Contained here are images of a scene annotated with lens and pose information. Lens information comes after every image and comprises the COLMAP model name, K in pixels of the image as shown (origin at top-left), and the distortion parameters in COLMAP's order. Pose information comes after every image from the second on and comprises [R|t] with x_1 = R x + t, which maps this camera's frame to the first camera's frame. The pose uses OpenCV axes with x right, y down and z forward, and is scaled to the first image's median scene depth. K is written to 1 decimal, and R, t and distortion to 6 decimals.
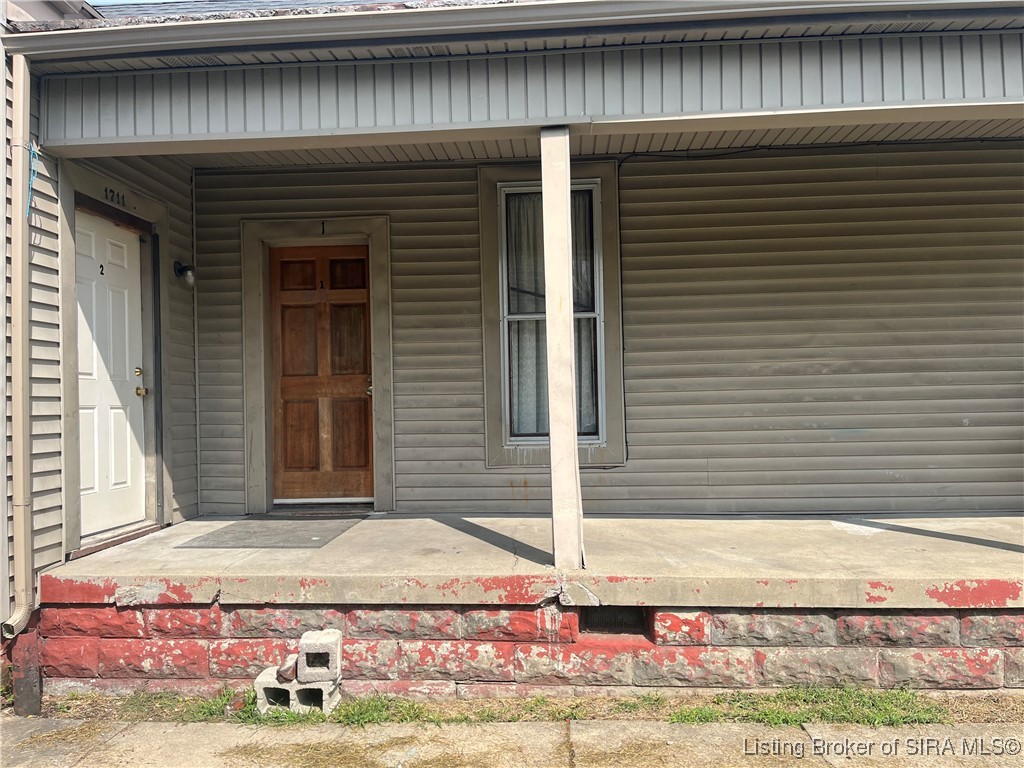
lens RADIAL K [[828.8, 0, 512.0], [0, 828.8, 384.0], [0, 0, 1]] dist [0.005392, -0.001761]
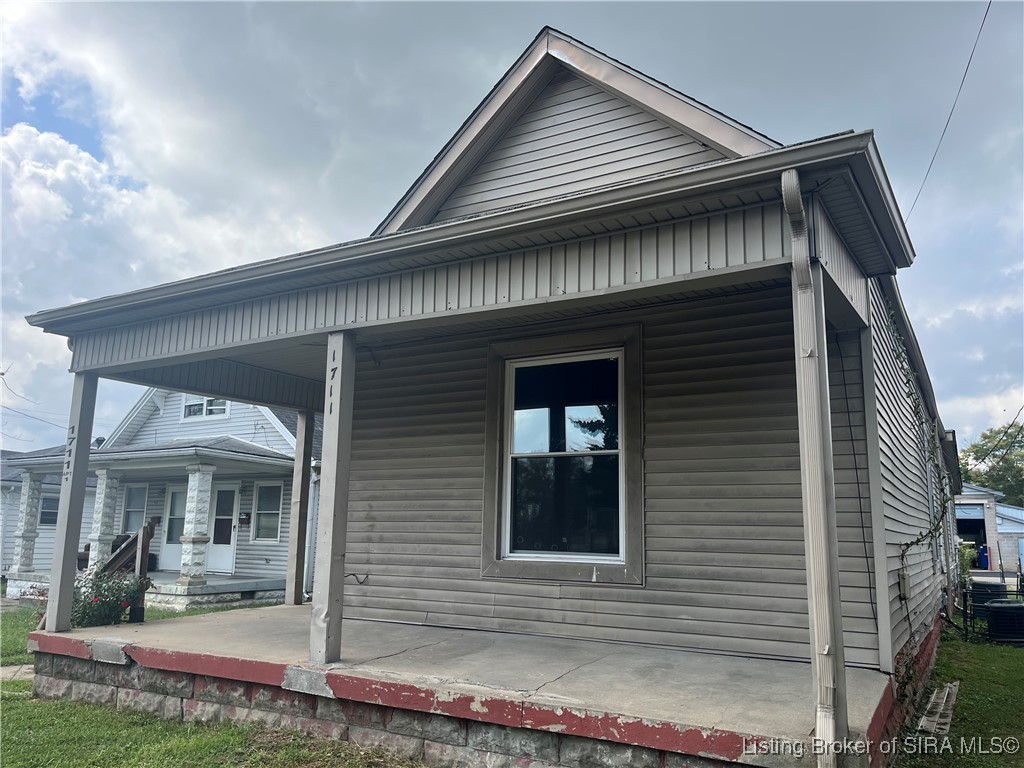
lens RADIAL K [[828.8, 0, 512.0], [0, 828.8, 384.0], [0, 0, 1]] dist [0.005392, -0.001761]
pose [[0.886847, -0.047496, -0.459616, 0.613519], [-0.027842, 0.987403, -0.155759, 0.015150], [0.461224, 0.150931, 0.874352, -0.122977]]
